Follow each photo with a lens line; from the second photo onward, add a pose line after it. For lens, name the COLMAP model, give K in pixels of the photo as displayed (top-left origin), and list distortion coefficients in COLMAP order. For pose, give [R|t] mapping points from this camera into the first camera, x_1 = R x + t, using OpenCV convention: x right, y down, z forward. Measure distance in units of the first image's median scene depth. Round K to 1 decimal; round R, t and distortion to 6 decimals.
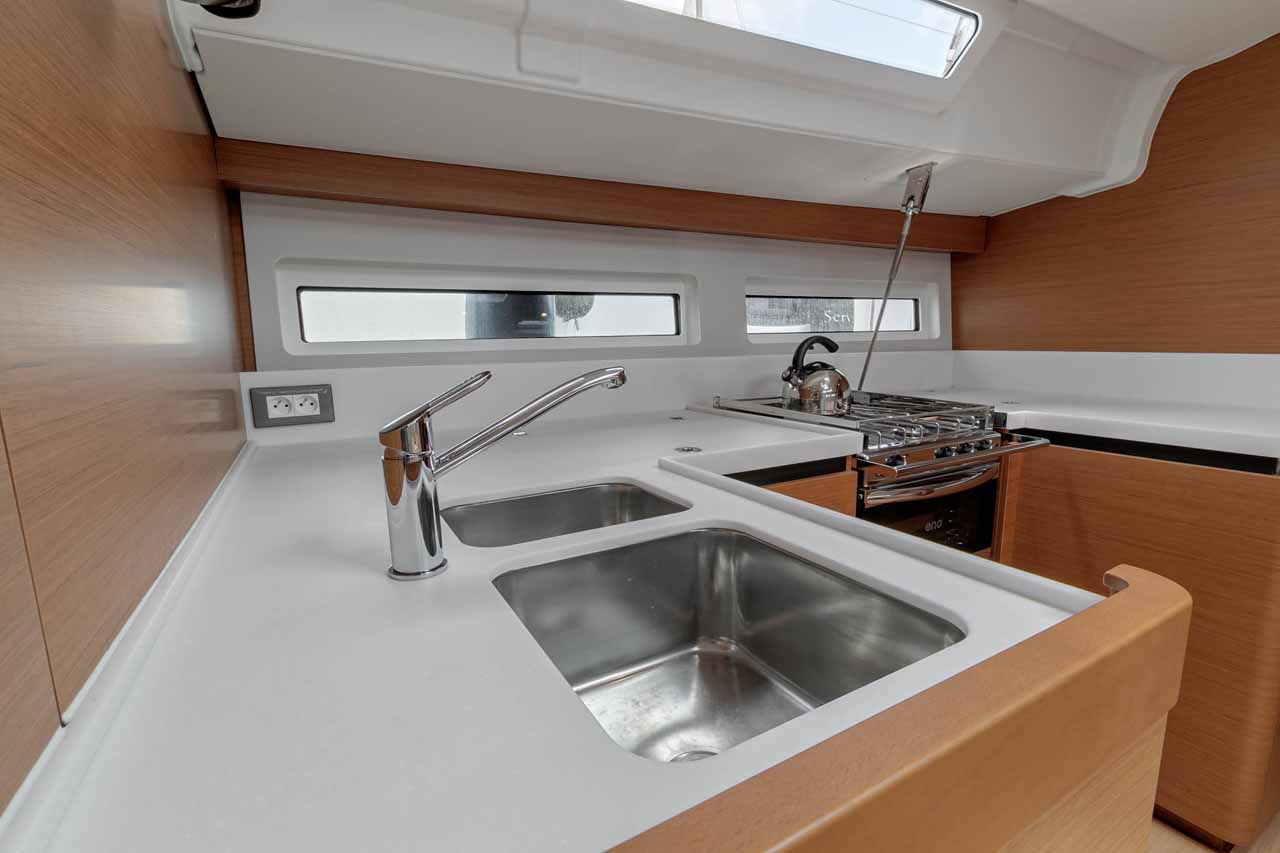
lens RADIAL K [[568.4, 0, 642.7], [0, 568.4, 426.5], [0, 0, 1]] dist [0.000401, 0.000827]
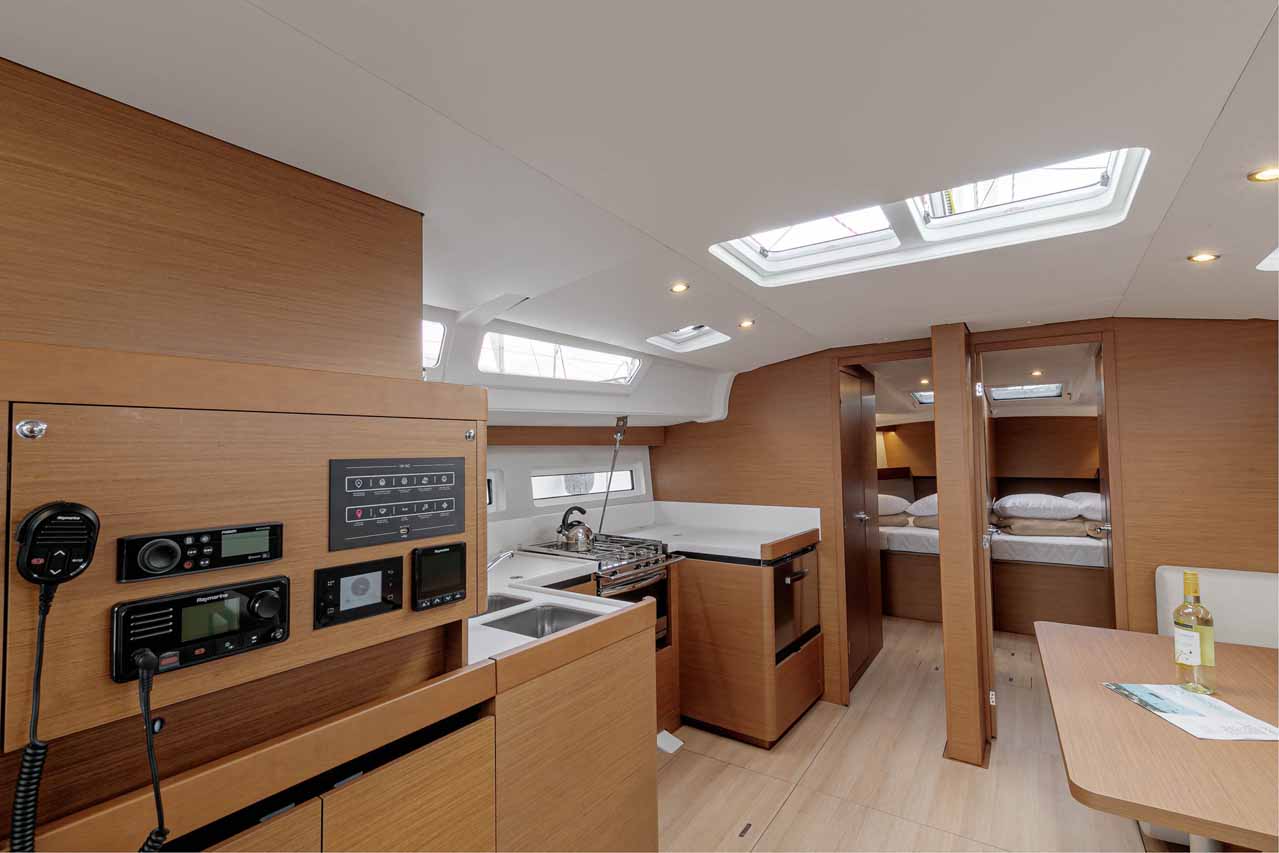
lens RADIAL K [[568.0, 0, 642.2], [0, 568.0, 426.5], [0, 0, 1]] dist [0.000401, 0.000827]
pose [[0.915598, 0.016017, 0.401775, -0.239818], [0.067546, 0.978880, -0.192953, -0.046774], [-0.396380, 0.203806, 0.895179, -0.801004]]
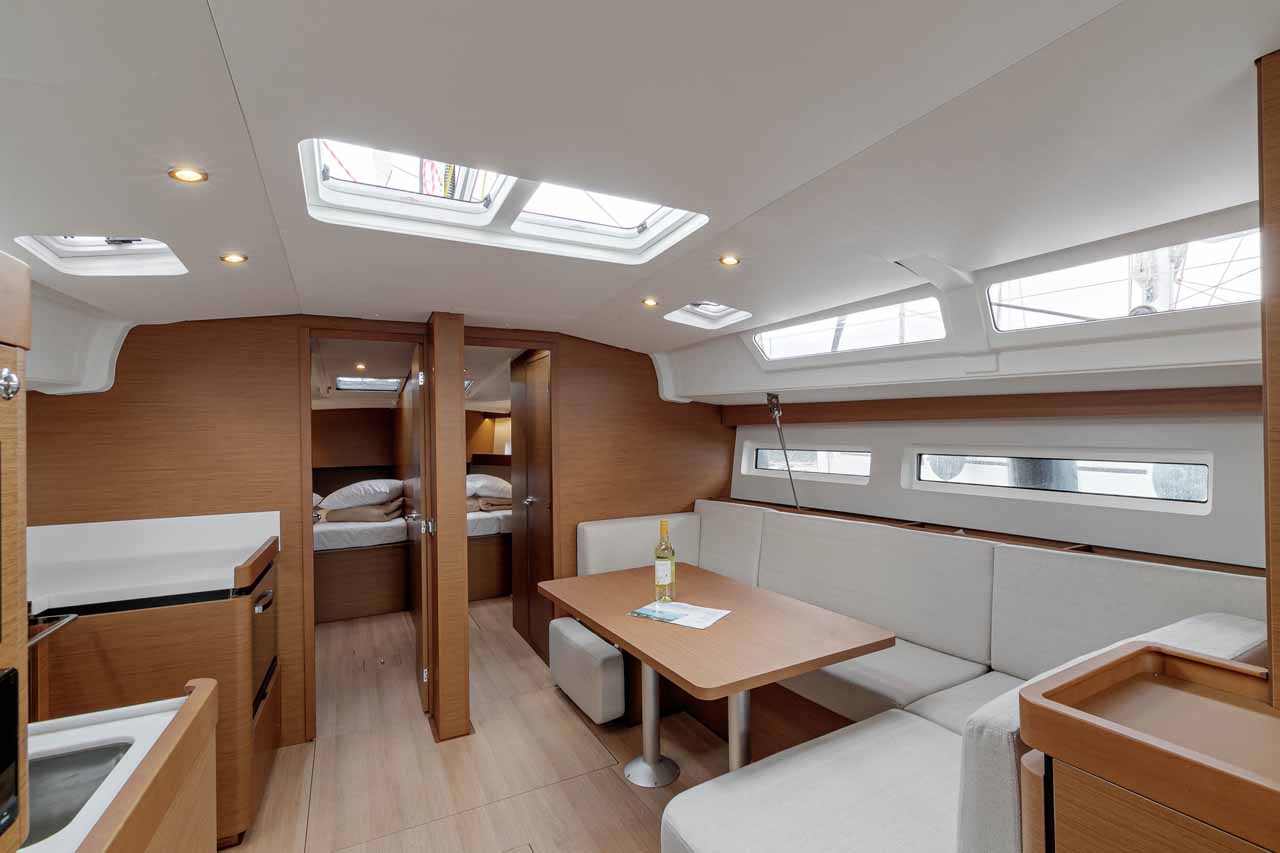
lens RADIAL K [[576.8, 0, 647.6], [0, 576.8, 428.8], [0, 0, 1]] dist [0.000075, 0.000440]
pose [[0.086530, 0.015944, 0.996122, -0.405993], [0.172216, 0.984580, -0.030719, -0.112201], [-0.981251, 0.174206, 0.082450, -0.365458]]
